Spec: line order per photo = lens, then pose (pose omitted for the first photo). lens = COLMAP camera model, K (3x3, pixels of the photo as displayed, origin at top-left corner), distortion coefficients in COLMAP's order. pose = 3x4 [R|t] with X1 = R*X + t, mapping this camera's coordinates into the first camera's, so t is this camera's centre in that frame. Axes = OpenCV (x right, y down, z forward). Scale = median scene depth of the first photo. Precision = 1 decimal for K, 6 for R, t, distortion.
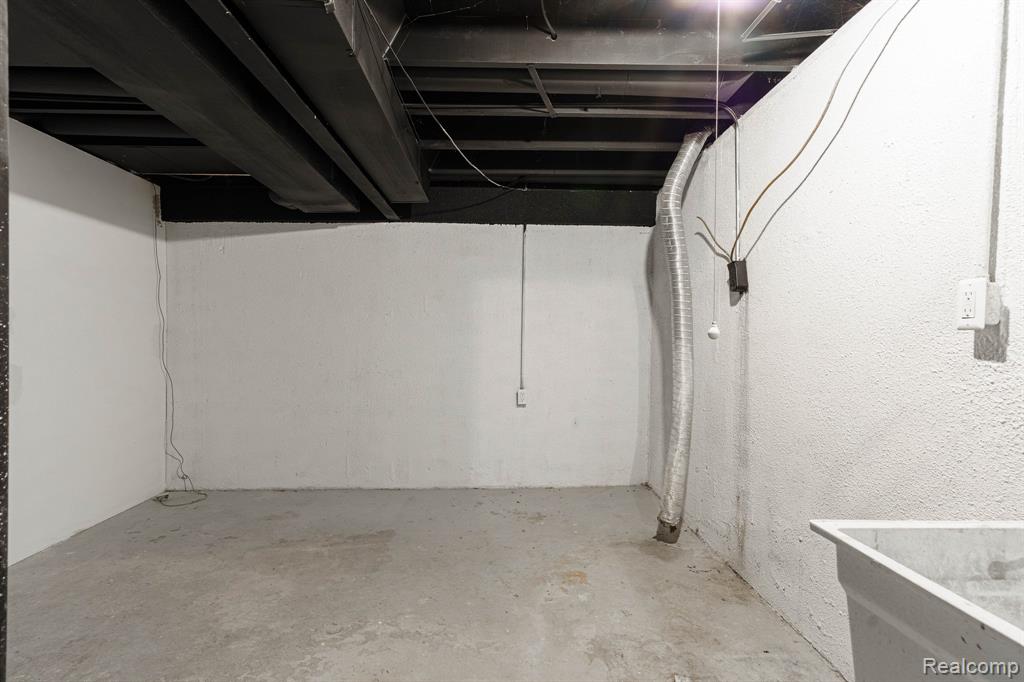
lens RADIAL K [[467.0, 0, 512.3], [0, 467.0, 330.7], [0, 0, 1]] dist [0.001529, 0.005392]
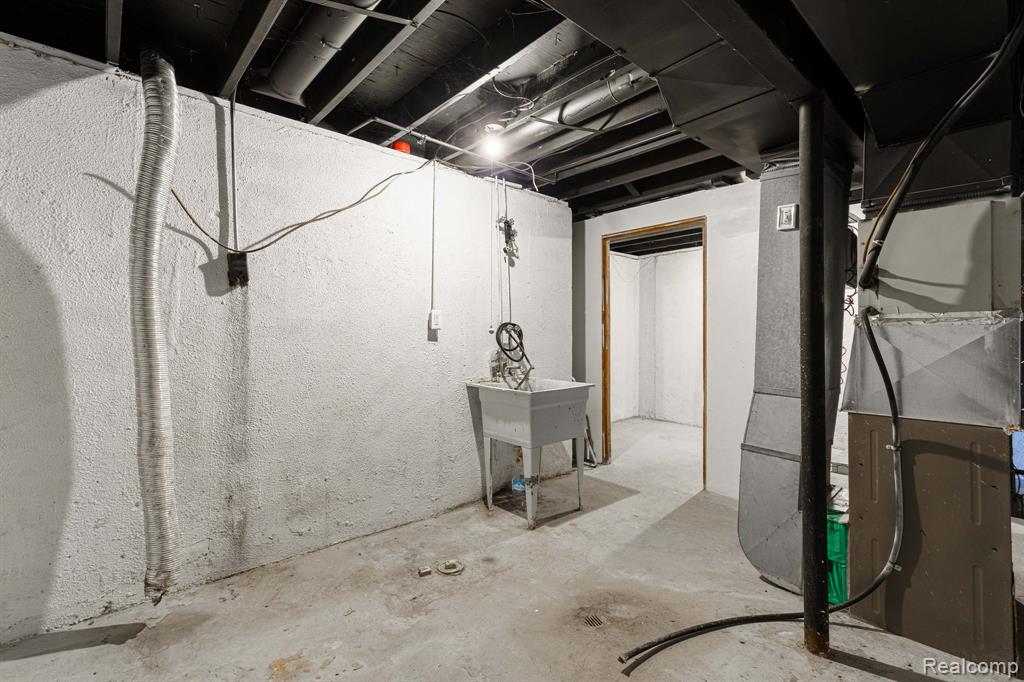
lens RADIAL K [[467.0, 0, 512.3], [0, 467.0, 330.7], [0, 0, 1]] dist [0.001529, 0.005392]
pose [[-0.648226, -0.008630, 0.761399, -0.638508], [-0.025494, 0.999621, -0.010375, 0.010022], [-0.761021, -0.026136, -0.648201, 1.228183]]
